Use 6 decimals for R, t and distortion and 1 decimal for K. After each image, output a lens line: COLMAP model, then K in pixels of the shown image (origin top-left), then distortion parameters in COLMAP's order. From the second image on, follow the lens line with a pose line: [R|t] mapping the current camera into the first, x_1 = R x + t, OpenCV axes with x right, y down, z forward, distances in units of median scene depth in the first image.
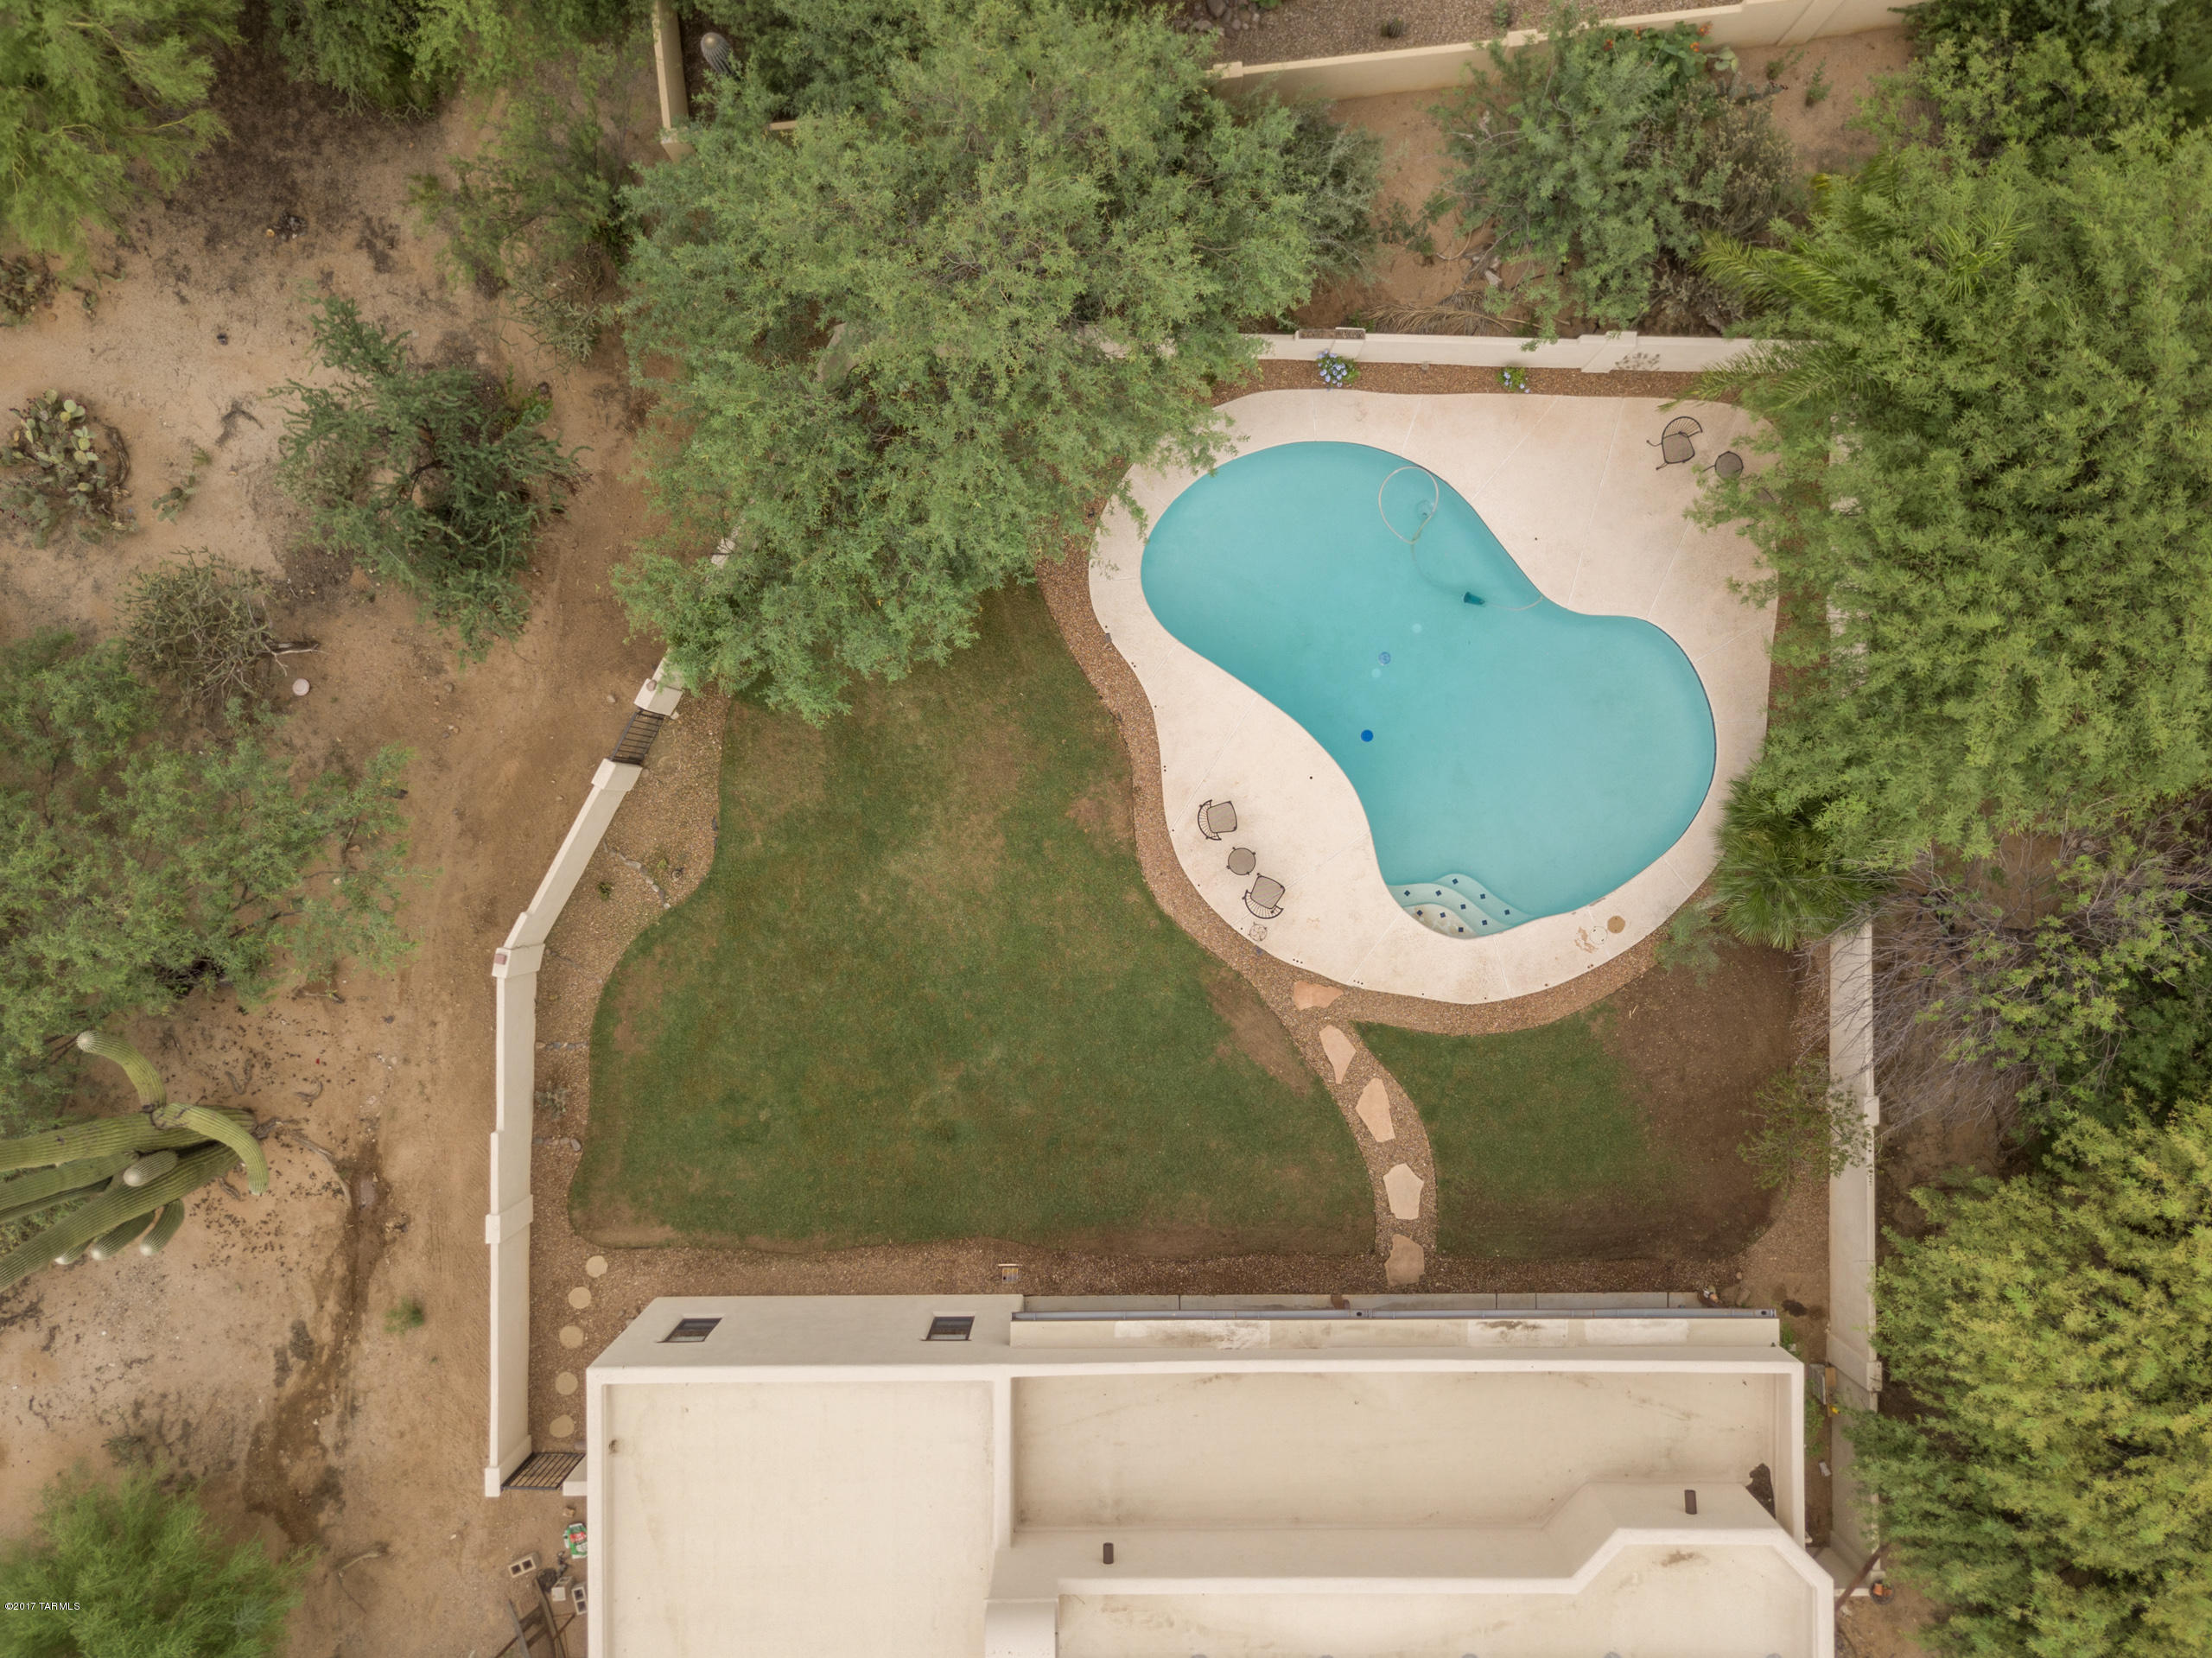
lens RADIAL K [[1725.3, 0, 1086.6], [0, 1725.3, 845.5], [0, 0, 1]] dist [0.035389, -0.019463]
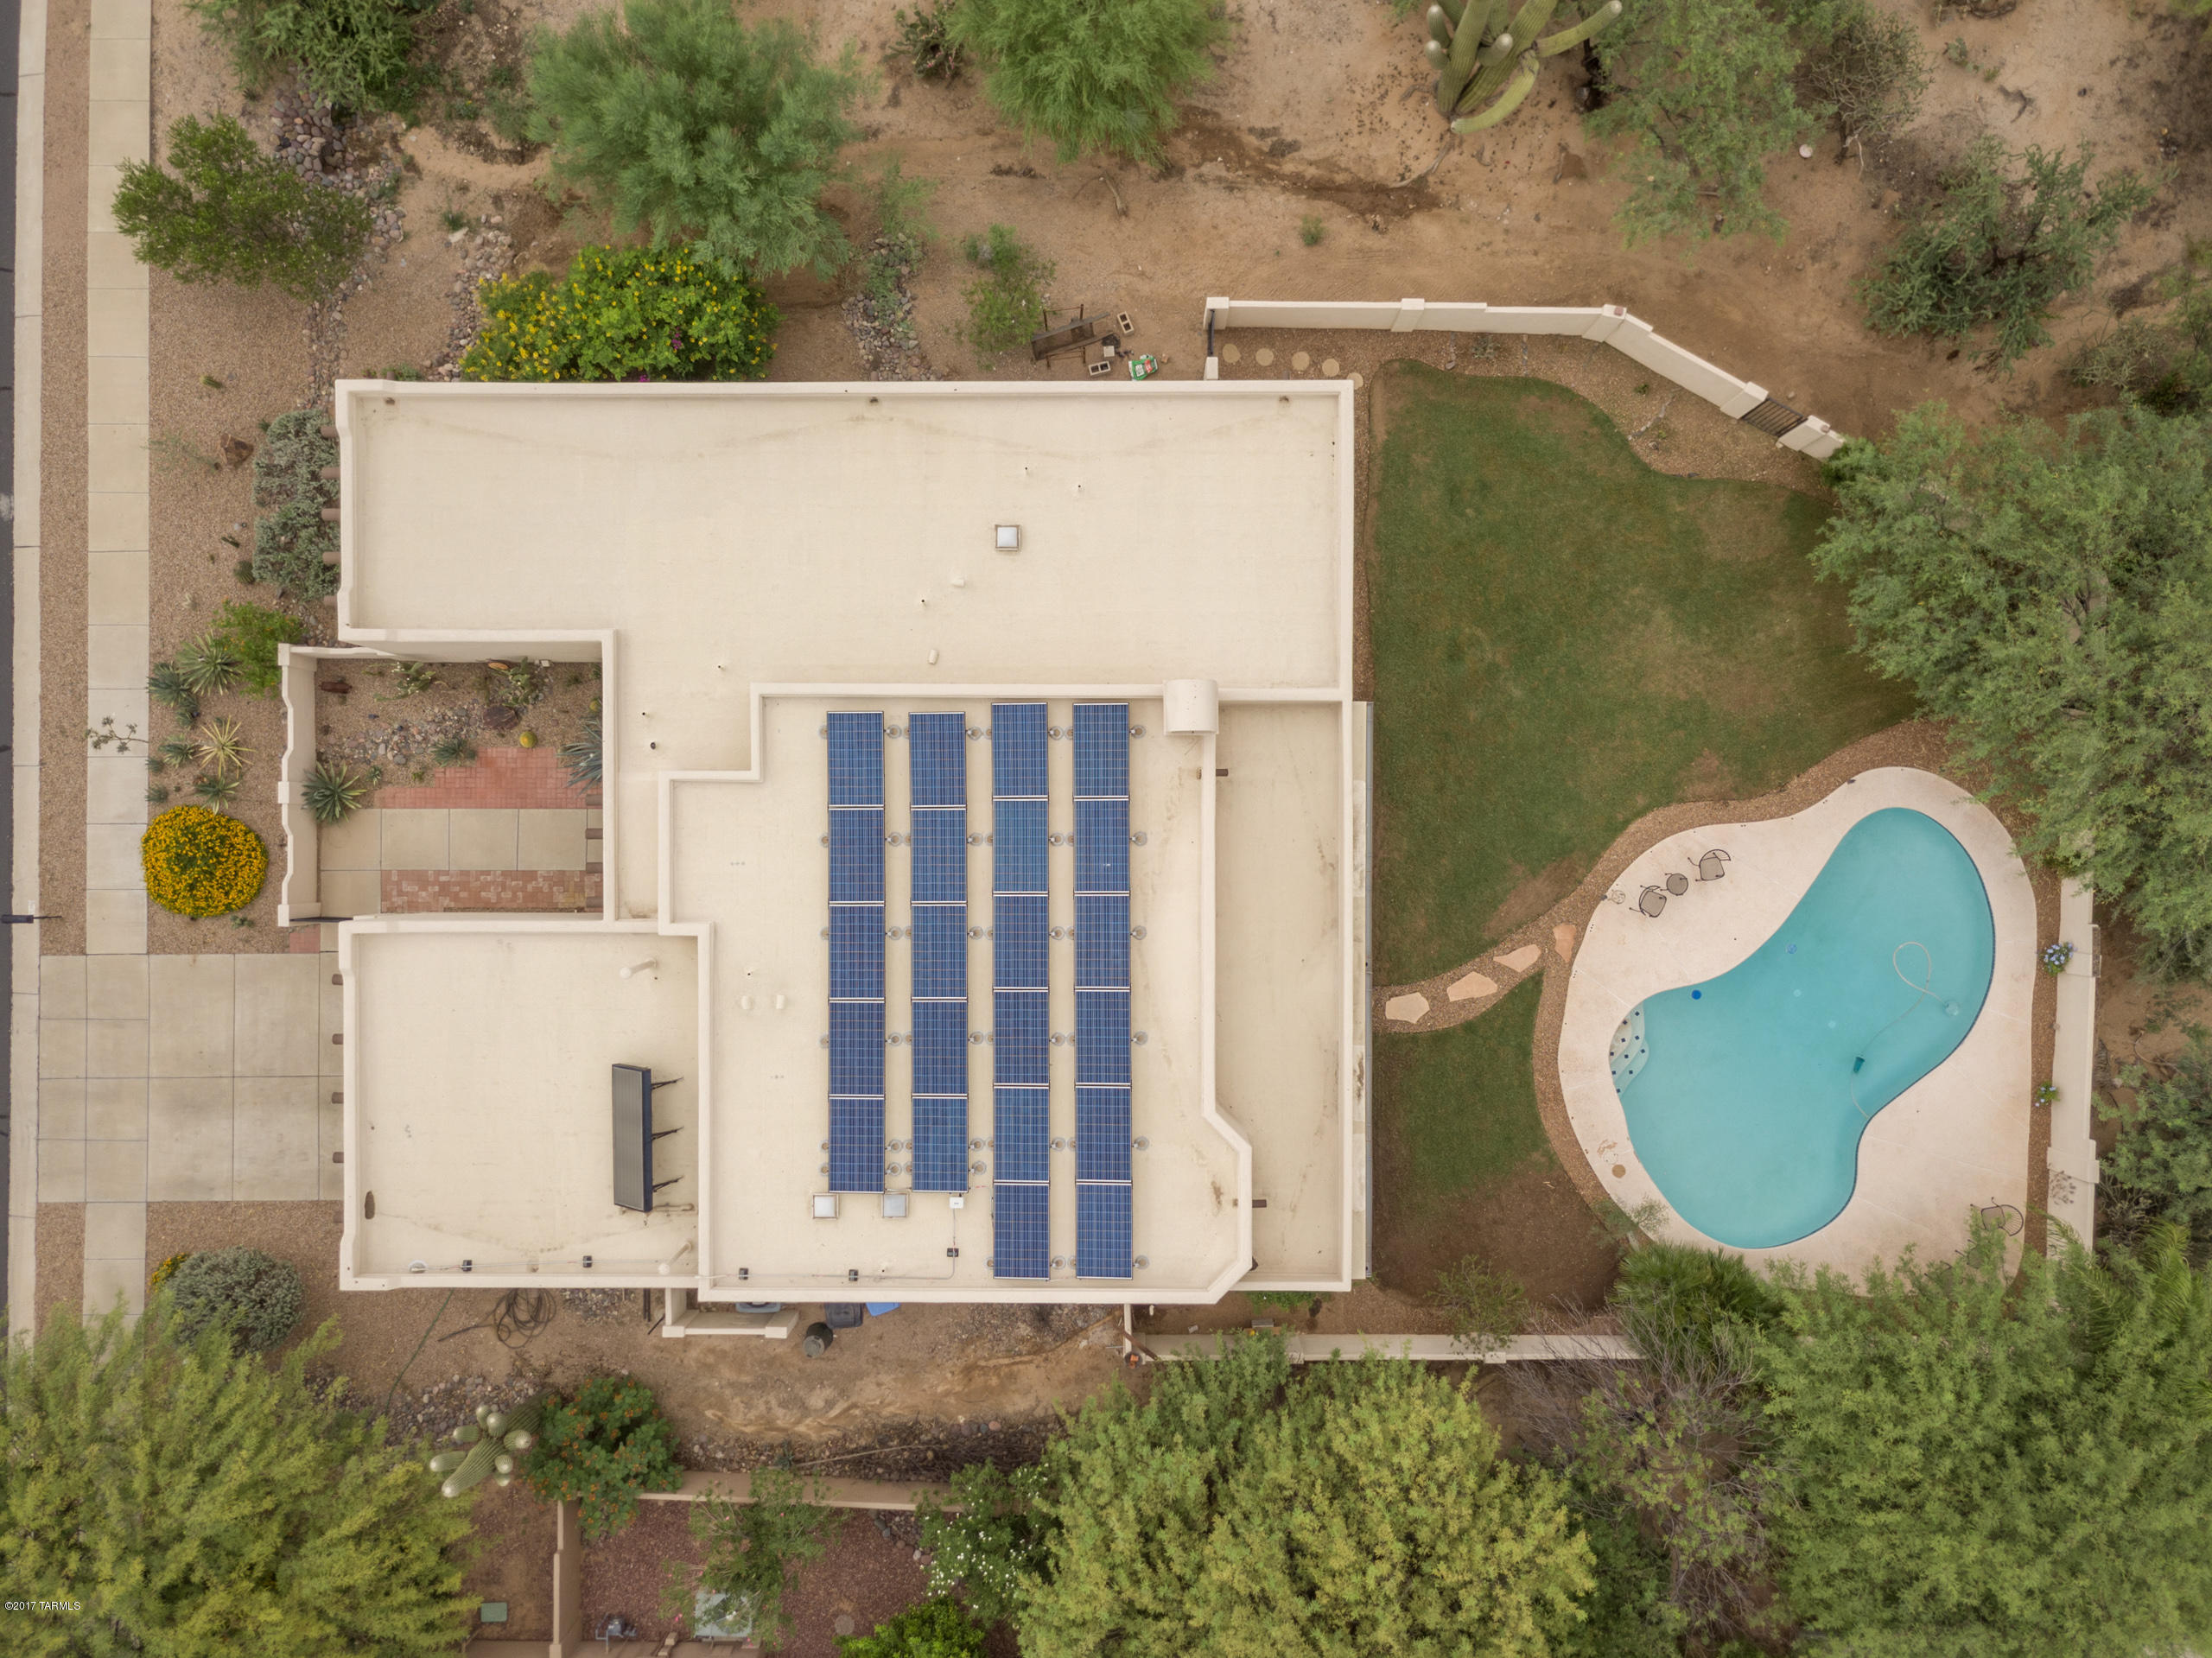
lens RADIAL K [[1725.3, 0, 1119.8], [0, 1725.3, 849.9], [0, 0, 1]] dist [0.035389, -0.019463]
pose [[-0.005771, 0.999858, 0.015837, 0.045662], [-0.999925, -0.005600, -0.010853, 0.432349], [-0.010763, -0.015898, 0.999816, -0.289469]]
